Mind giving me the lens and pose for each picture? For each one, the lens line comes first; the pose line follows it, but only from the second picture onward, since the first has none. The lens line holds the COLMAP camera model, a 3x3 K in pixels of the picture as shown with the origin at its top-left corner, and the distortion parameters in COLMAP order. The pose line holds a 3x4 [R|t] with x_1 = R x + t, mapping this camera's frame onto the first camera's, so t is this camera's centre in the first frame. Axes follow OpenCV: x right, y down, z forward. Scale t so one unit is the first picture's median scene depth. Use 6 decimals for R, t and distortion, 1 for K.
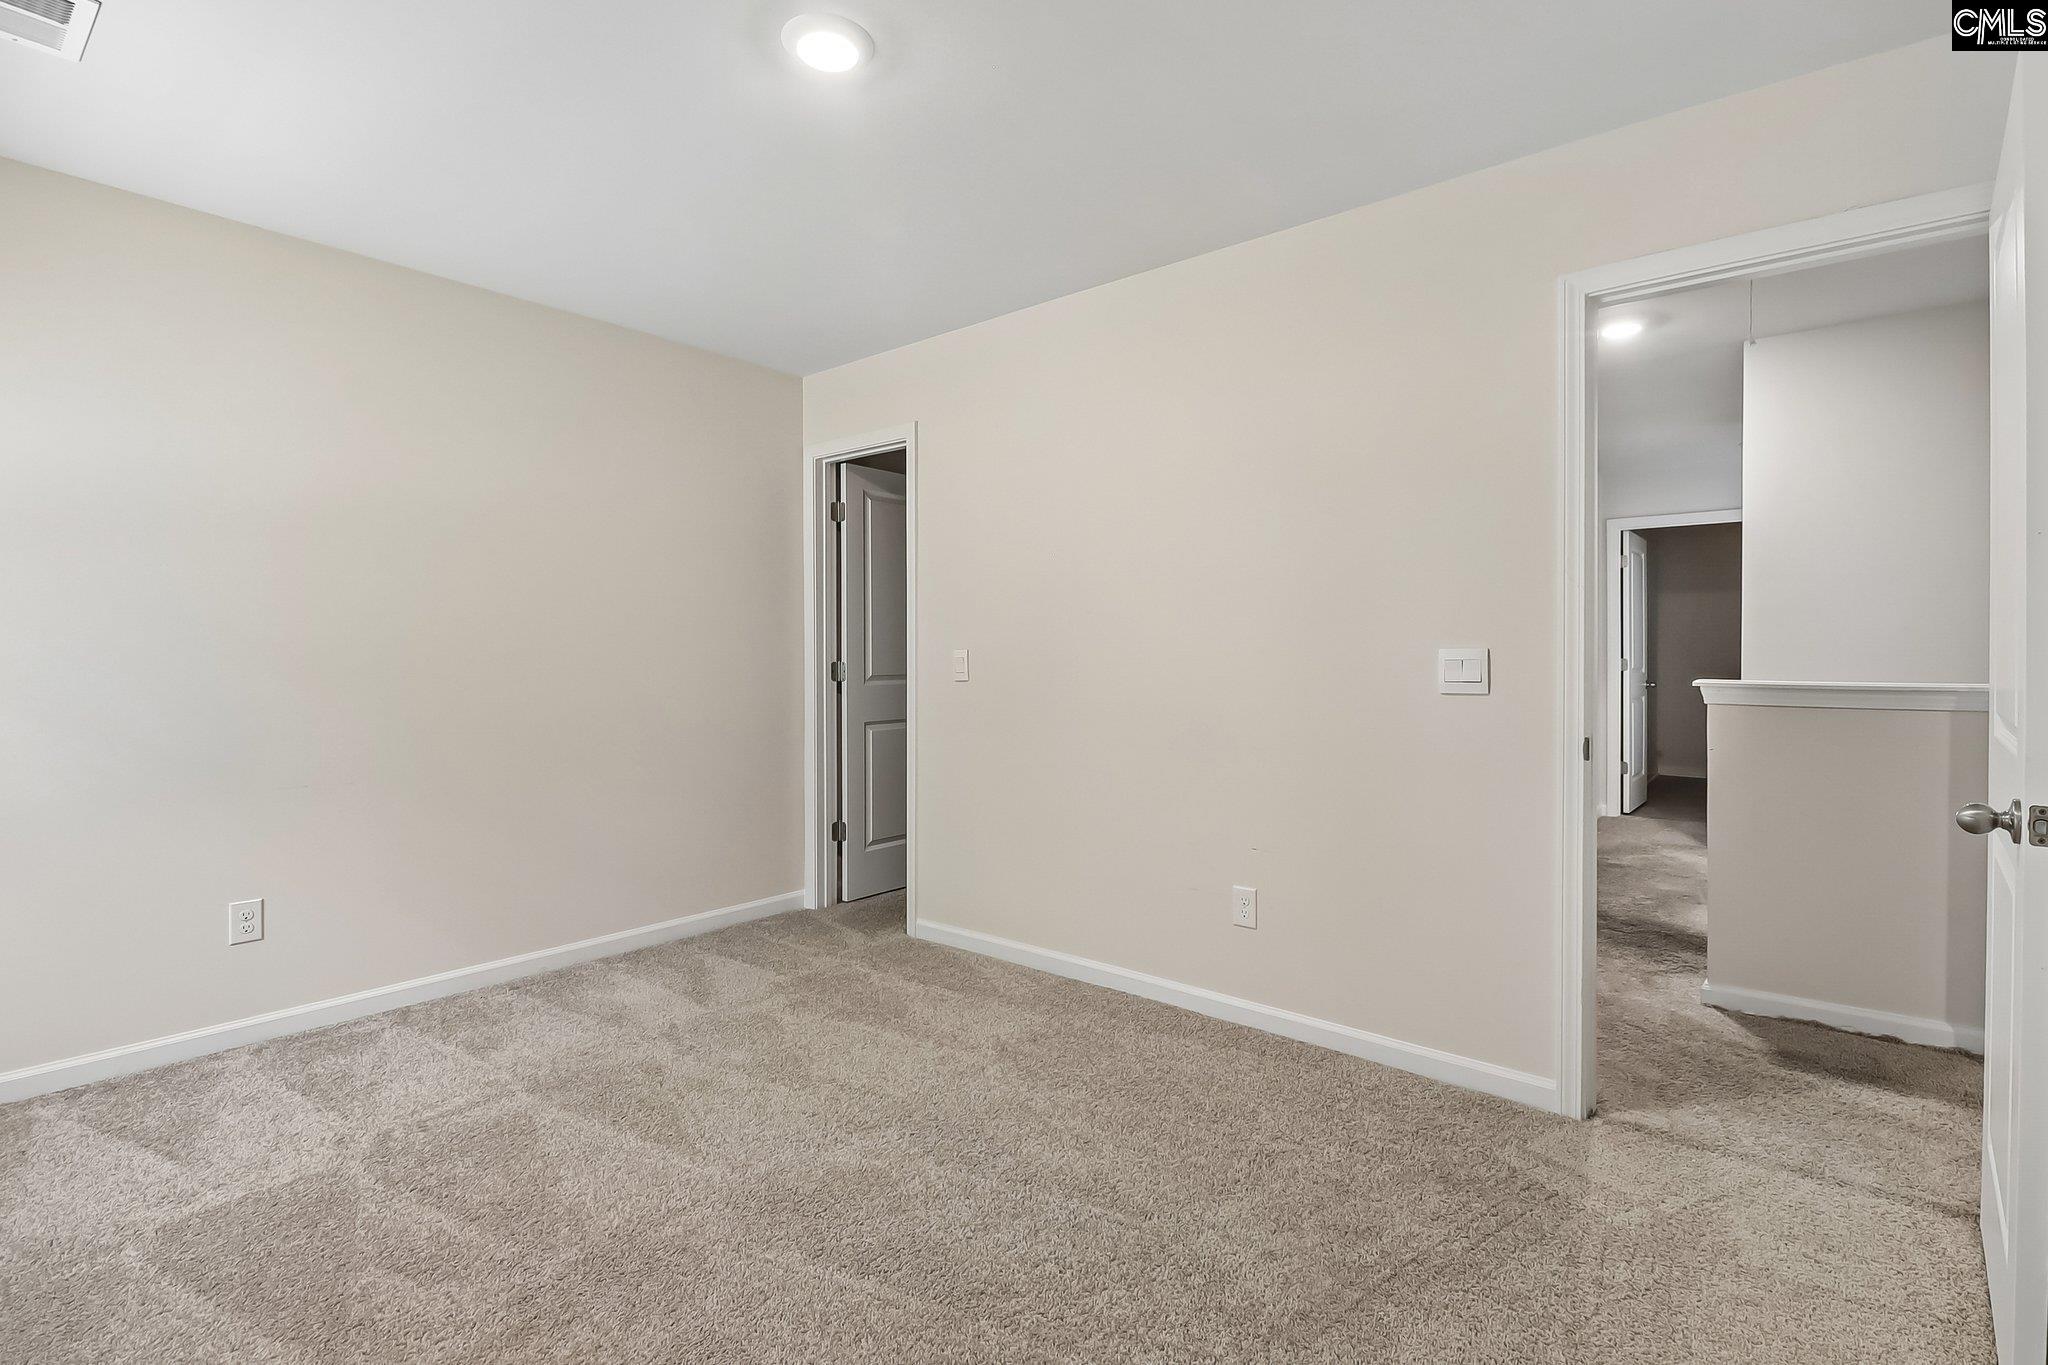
lens RADIAL K [[968.4, 0, 1024.7], [0, 968.4, 674.2], [0, 0, 1]] dist [-0.002811, -0.000838]
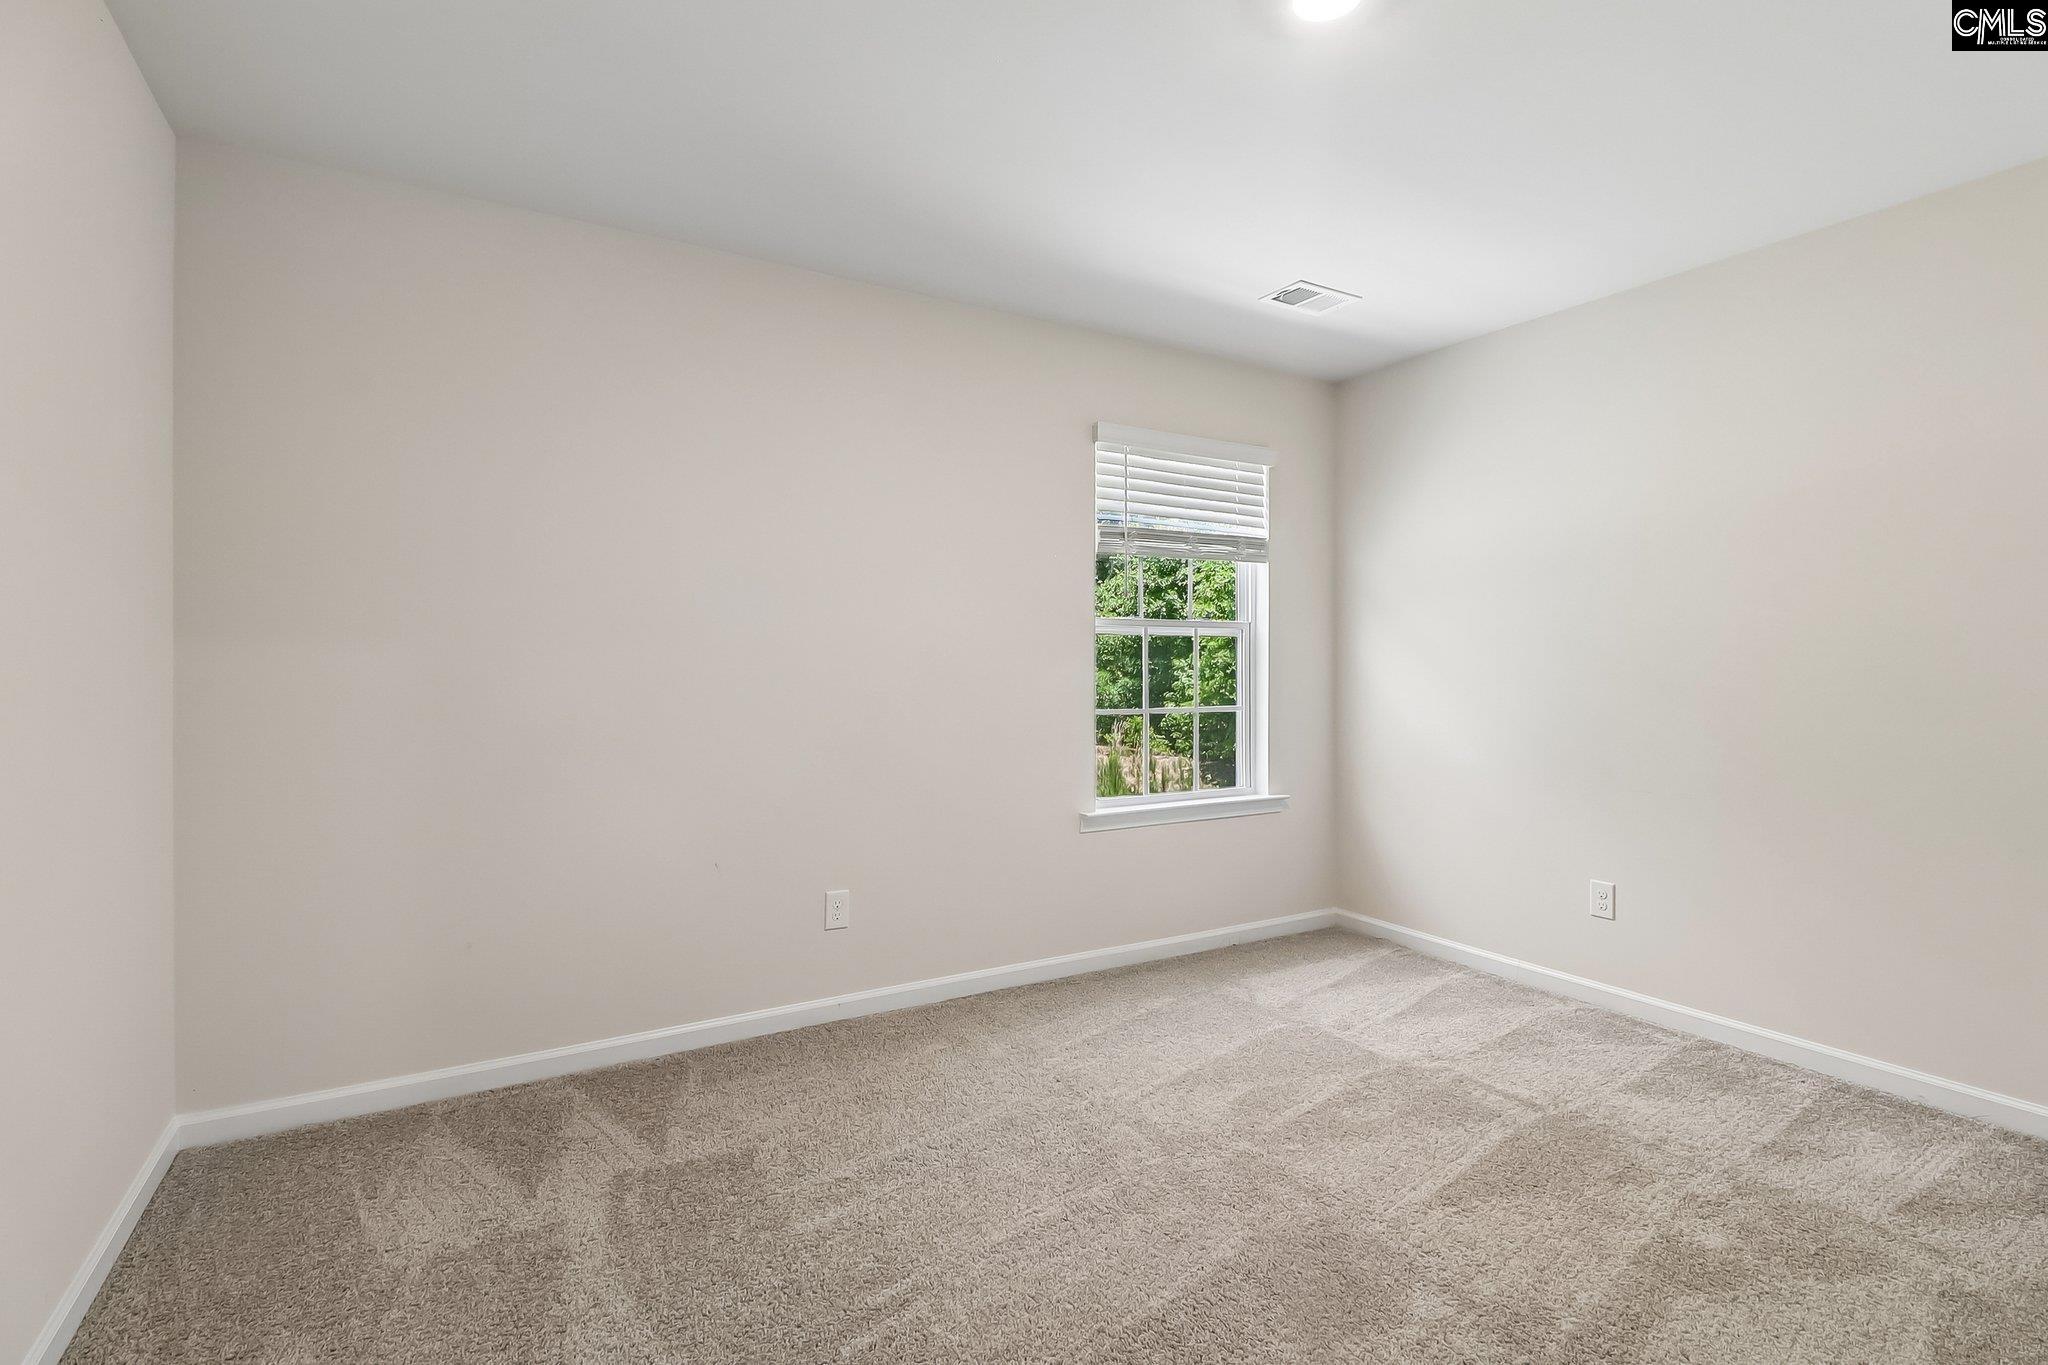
lens RADIAL K [[968.4, 0, 1022.7], [0, 968.4, 675.6], [0, 0, 1]] dist [-0.002811, -0.000838]
pose [[-0.329732, 0.016230, -0.943935, 0.600469], [-0.024103, 0.999382, 0.025603, -0.033471], [0.943767, 0.031194, -0.329137, 0.816339]]
